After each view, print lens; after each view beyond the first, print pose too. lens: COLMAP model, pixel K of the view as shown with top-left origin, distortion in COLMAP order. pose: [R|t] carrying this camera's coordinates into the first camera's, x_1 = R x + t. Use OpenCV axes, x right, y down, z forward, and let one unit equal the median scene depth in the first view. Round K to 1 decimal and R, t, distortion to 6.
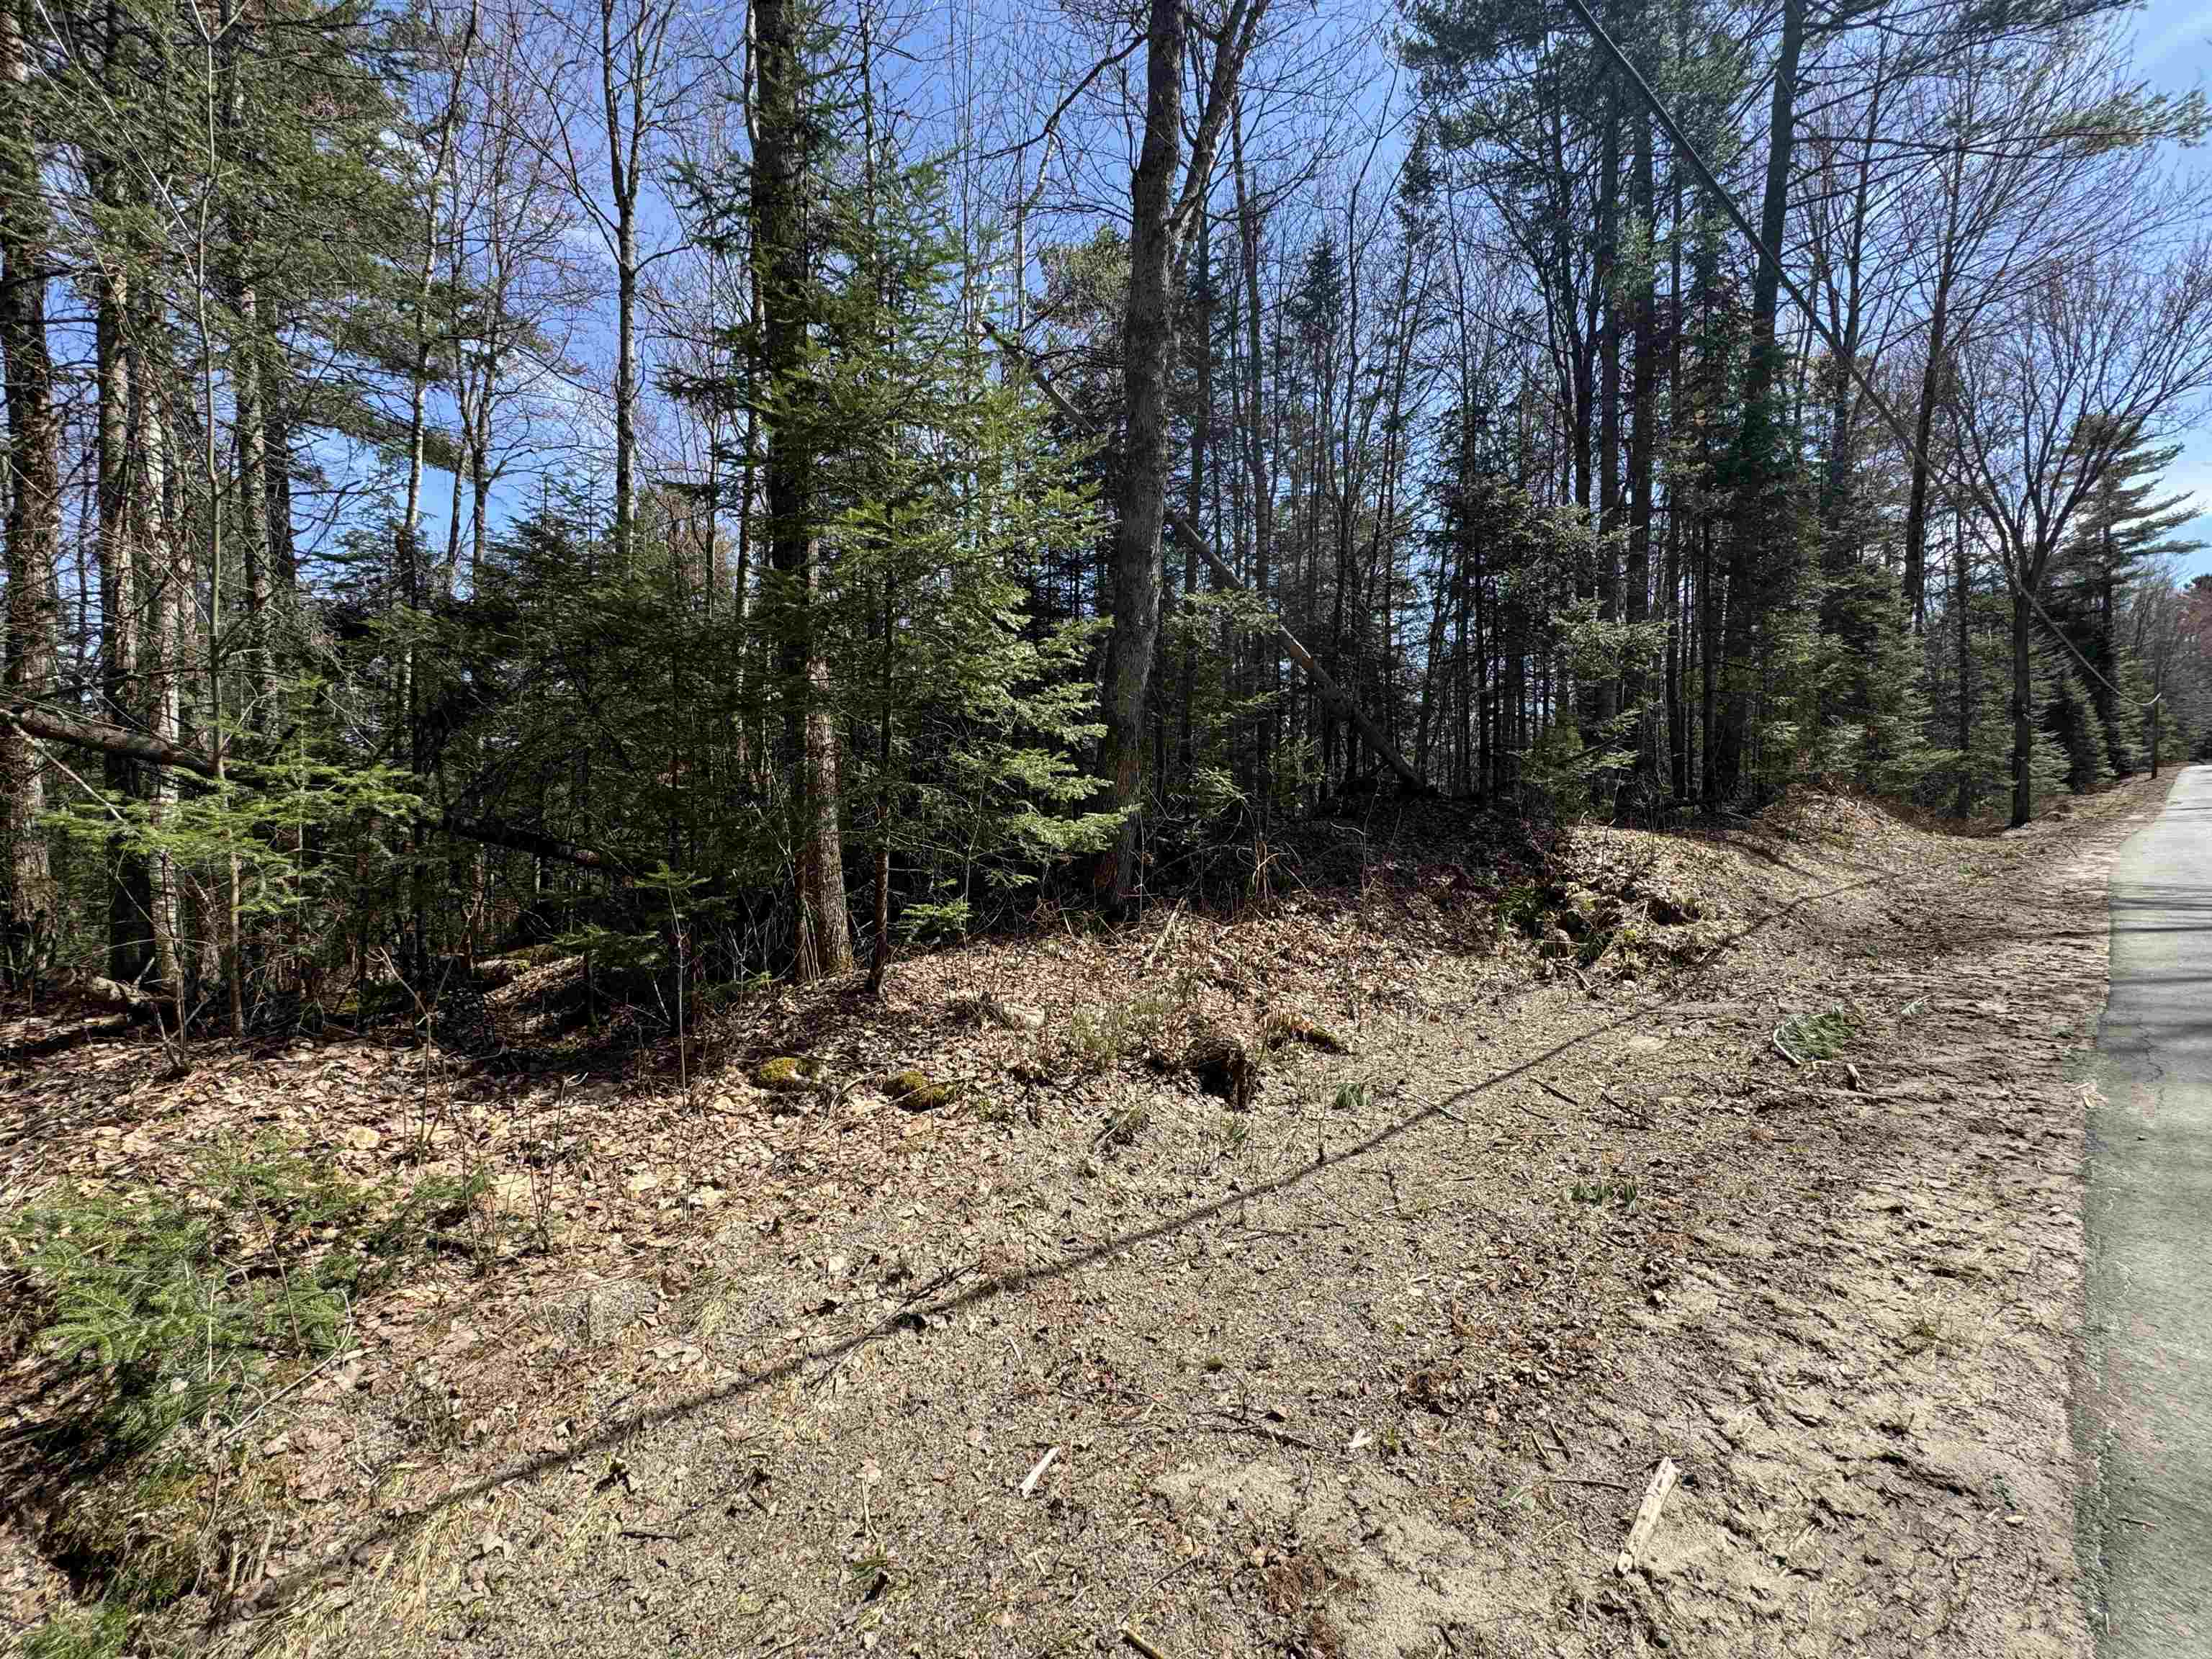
lens RADIAL K [[895.3, 0, 1125.5], [0, 895.3, 834.0], [0, 0, 1]] dist [0.001043, 0.000065]
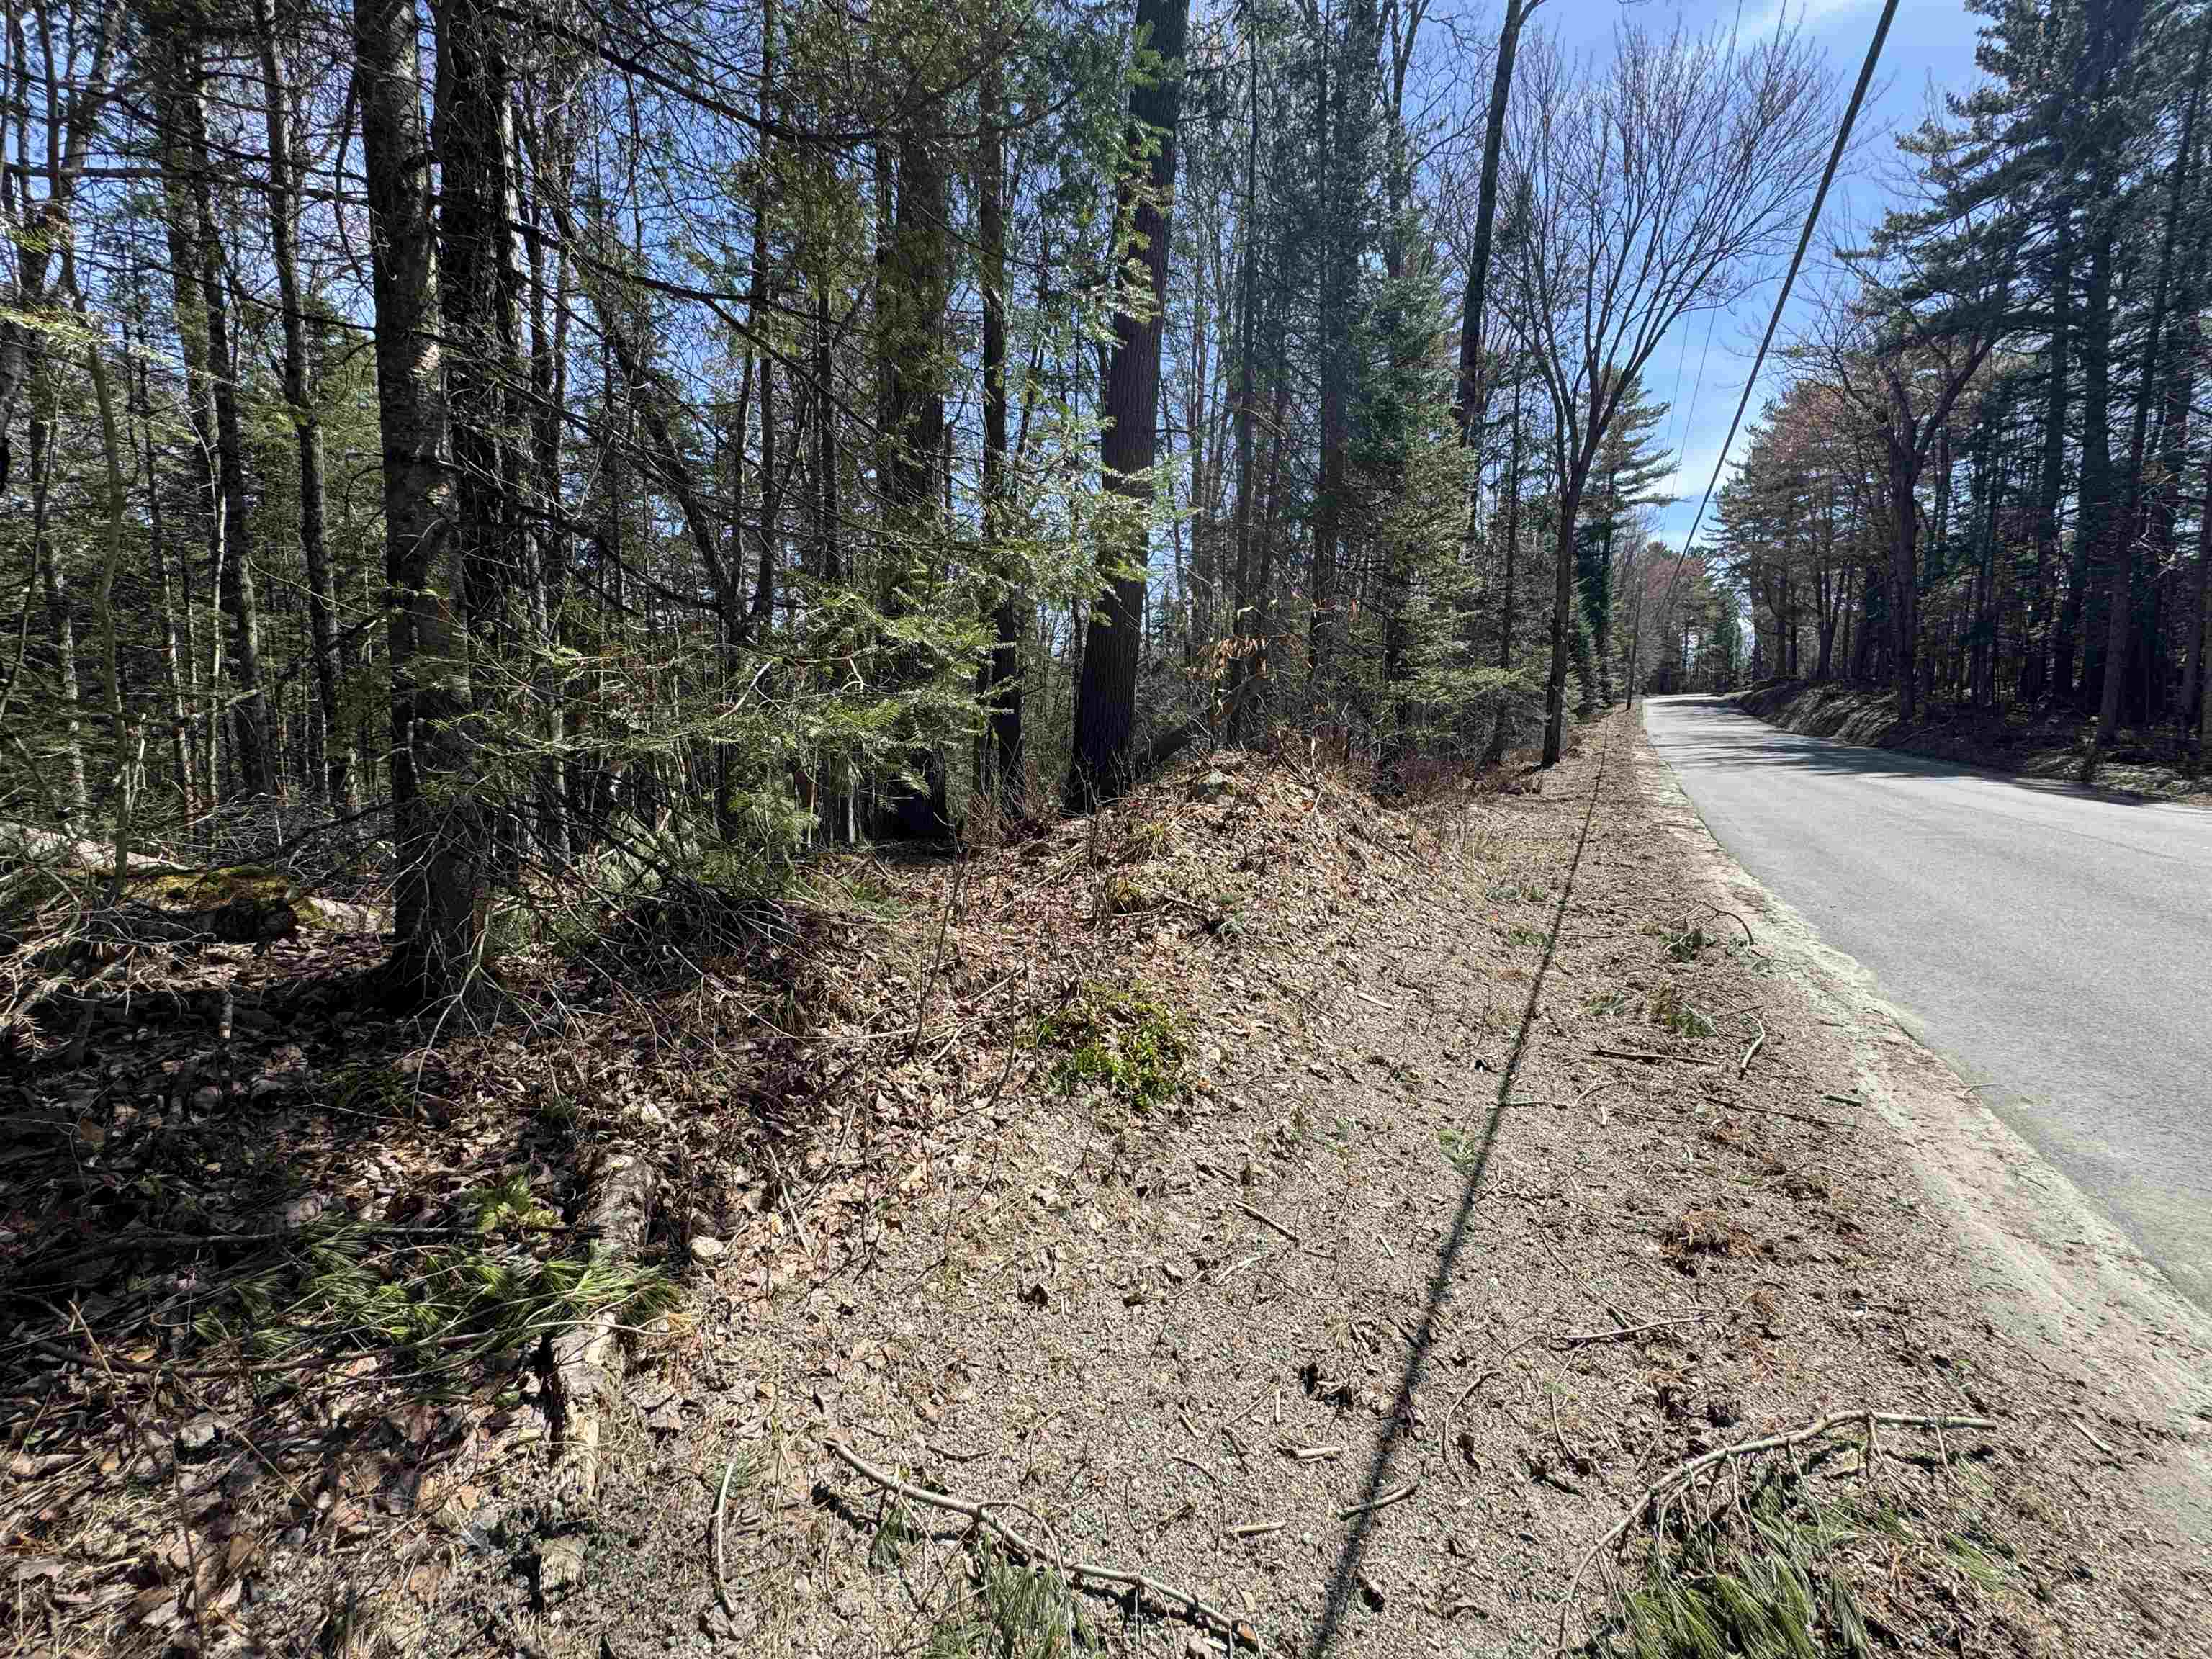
lens RADIAL K [[887.4, 0, 1108.8], [0, 887.4, 822.0], [0, 0, 1]] dist [0.000562, 0.000055]
pose [[0.938781, -0.017623, 0.344064, 0.152981], [-0.015788, 0.995441, 0.094064, -0.015874], [-0.344153, -0.093737, 0.934223, 0.173896]]
